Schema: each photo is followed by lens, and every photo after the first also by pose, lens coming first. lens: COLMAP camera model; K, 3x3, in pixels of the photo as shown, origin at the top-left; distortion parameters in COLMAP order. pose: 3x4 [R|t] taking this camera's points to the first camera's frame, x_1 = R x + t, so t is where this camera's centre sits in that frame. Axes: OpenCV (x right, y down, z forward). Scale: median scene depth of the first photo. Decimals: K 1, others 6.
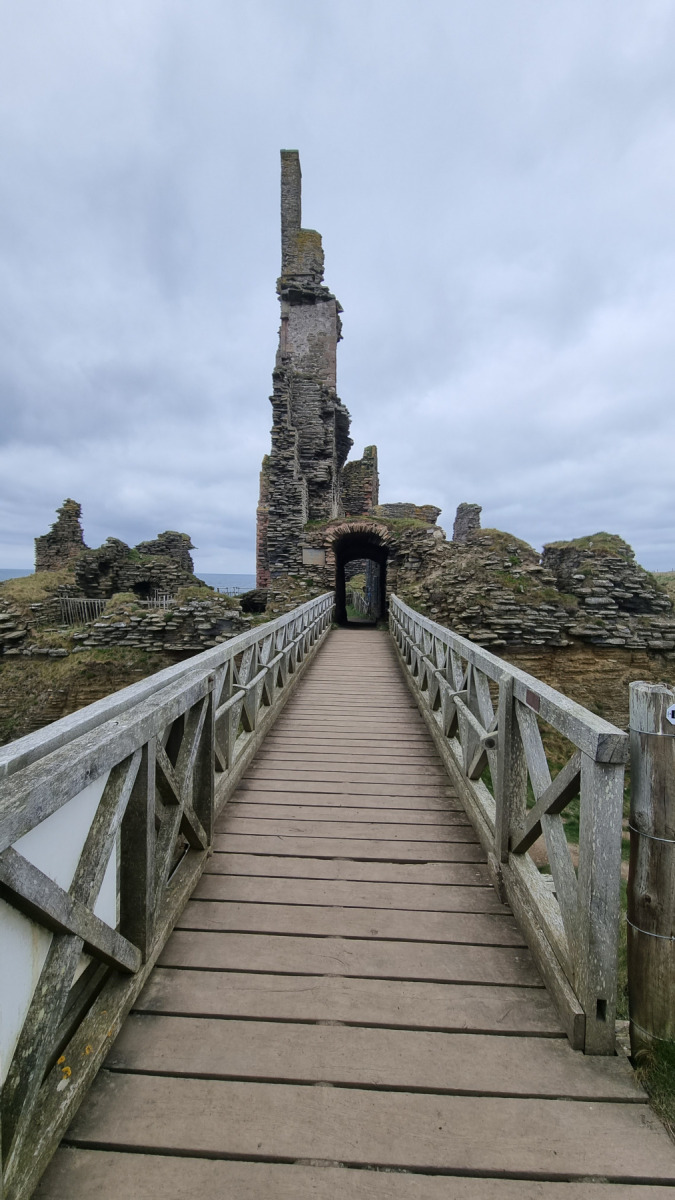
lens RADIAL K [[490.2, 0, 342.4], [0, 490.2, 601.1], [0, 0, 1]] dist [-0.000580, -0.000915]
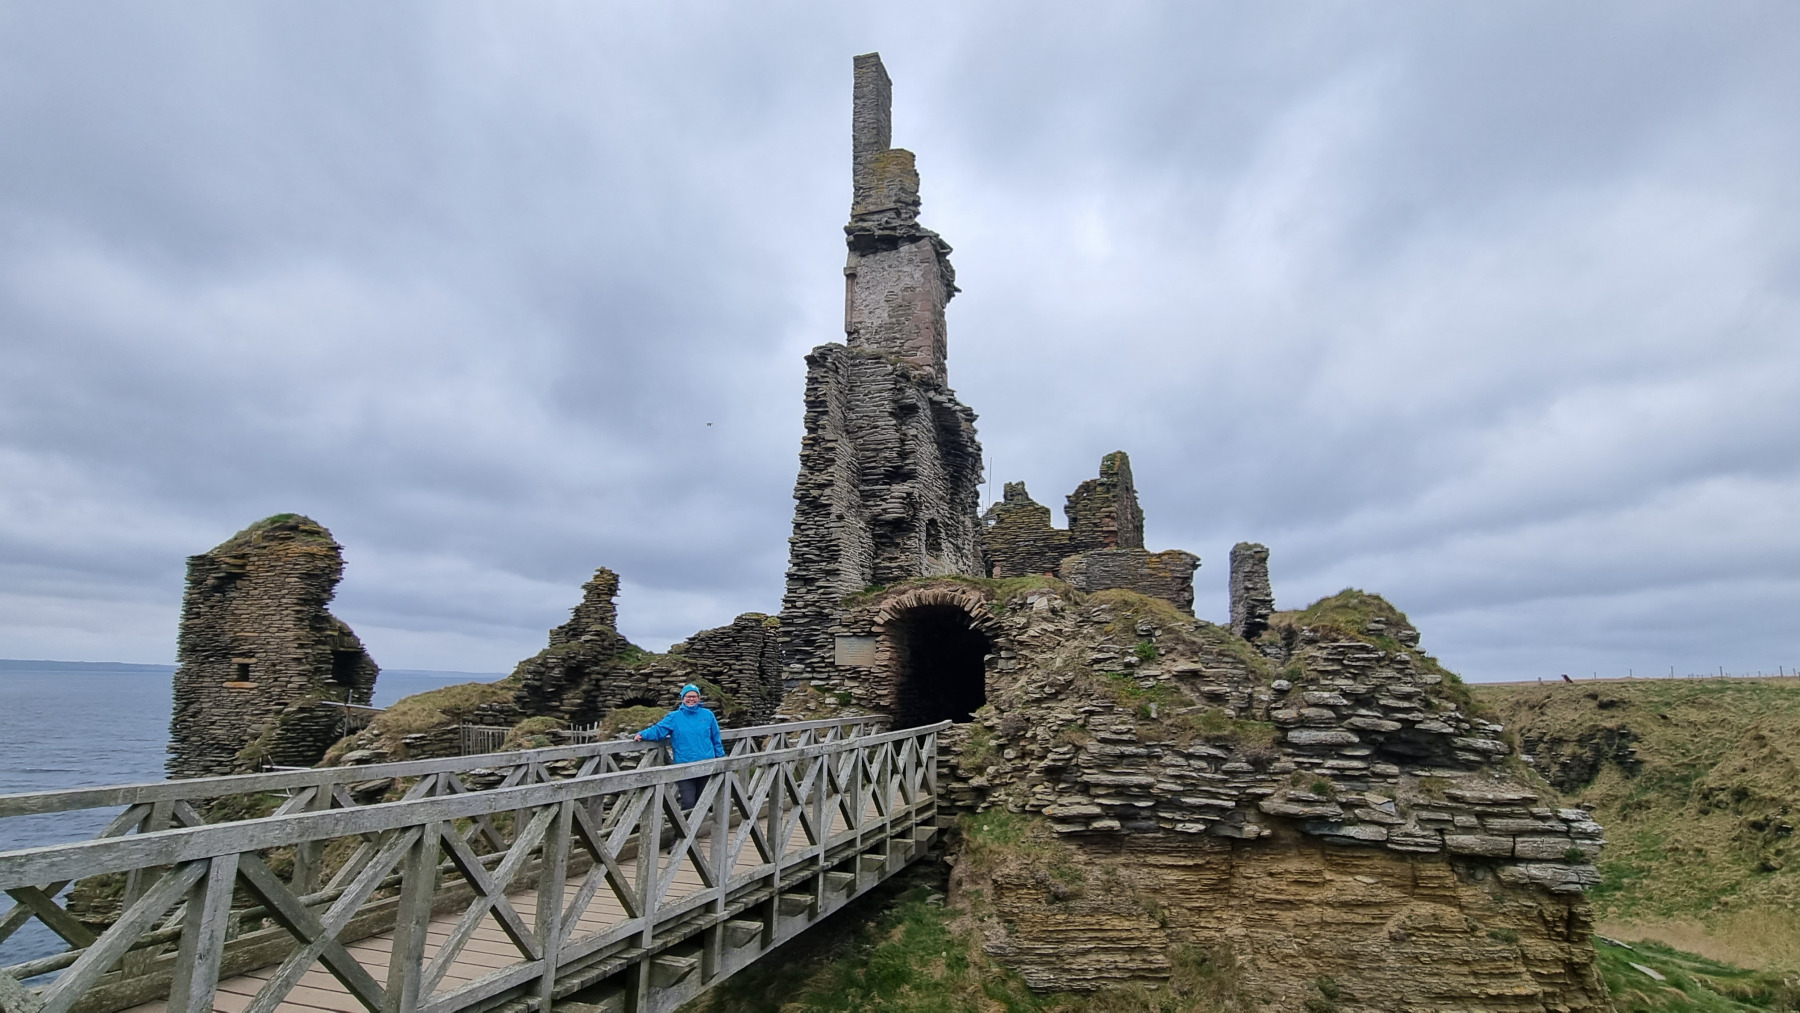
lens RADIAL K [[863.7, 0, 909.2], [0, 863.7, 496.1], [0, 0, 1]] dist [0.002759, -0.000529]
pose [[0.961749, -0.064763, -0.266168, 0.300361], [-0.008582, 0.964051, -0.265578, -0.000014], [0.273799, 0.257703, 0.926619, 0.063632]]
